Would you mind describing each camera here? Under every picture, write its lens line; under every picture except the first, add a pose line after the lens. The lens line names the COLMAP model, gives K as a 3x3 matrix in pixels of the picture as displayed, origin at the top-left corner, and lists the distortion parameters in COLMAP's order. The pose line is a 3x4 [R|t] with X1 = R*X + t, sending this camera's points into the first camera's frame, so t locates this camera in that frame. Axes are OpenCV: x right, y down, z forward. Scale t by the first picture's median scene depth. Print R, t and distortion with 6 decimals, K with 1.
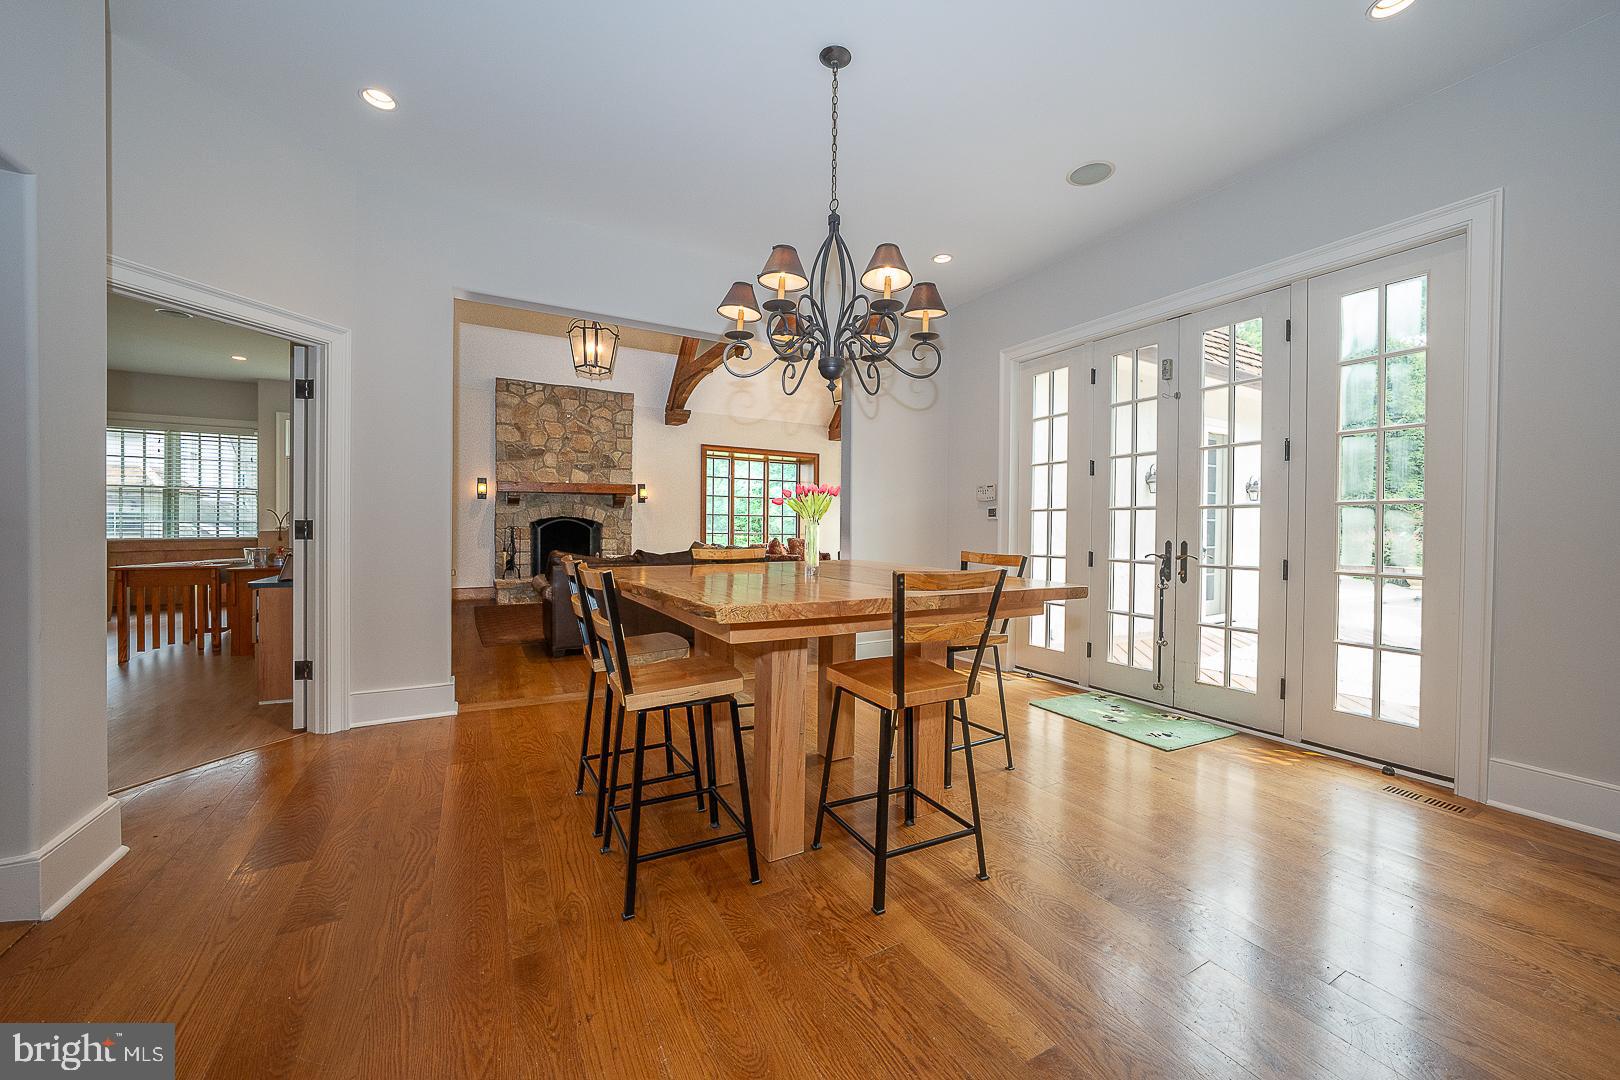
lens RADIAL K [[606.1, 0, 808.0], [0, 606.1, 534.1], [0, 0, 1]] dist [-0.000321, -0.000028]
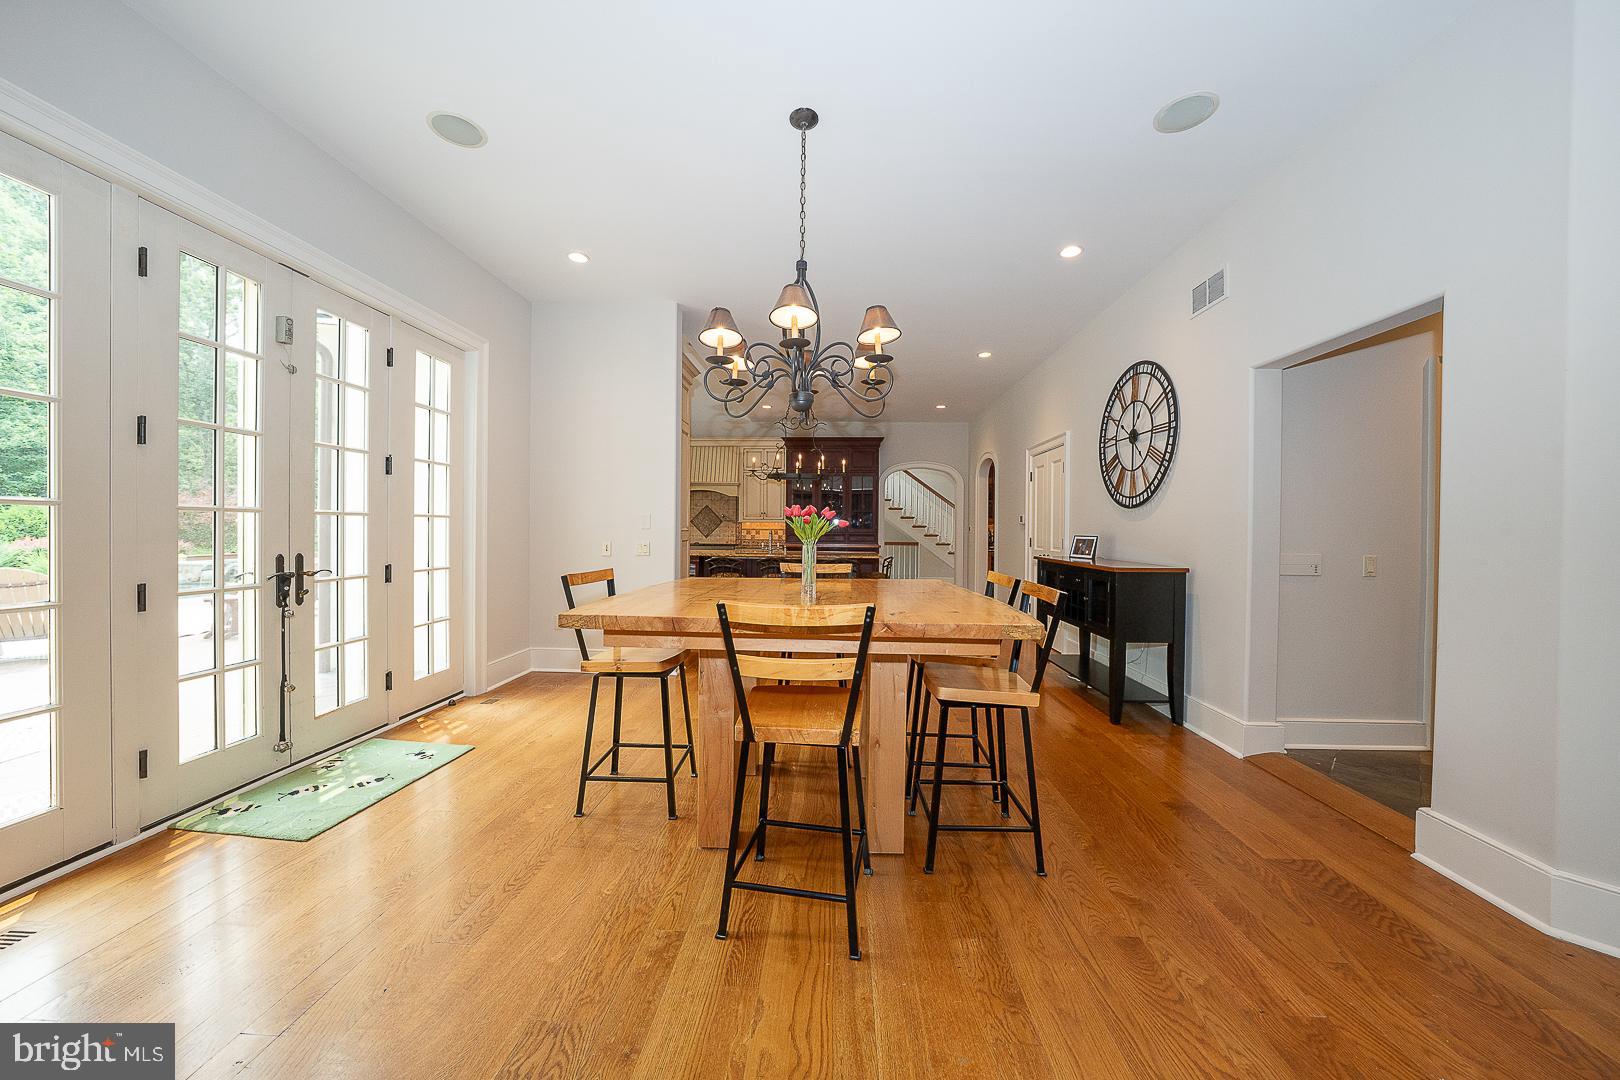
lens RADIAL K [[559.2, 0, 813.0], [0, 559.2, 535.1], [0, 0, 1]] dist [-0.020719, 0.004278]
pose [[-0.850751, -0.020163, 0.525181, -0.383255], [-0.009510, 0.999691, 0.022976, -0.040088], [-0.525482, 0.014553, -0.850680, 1.385158]]
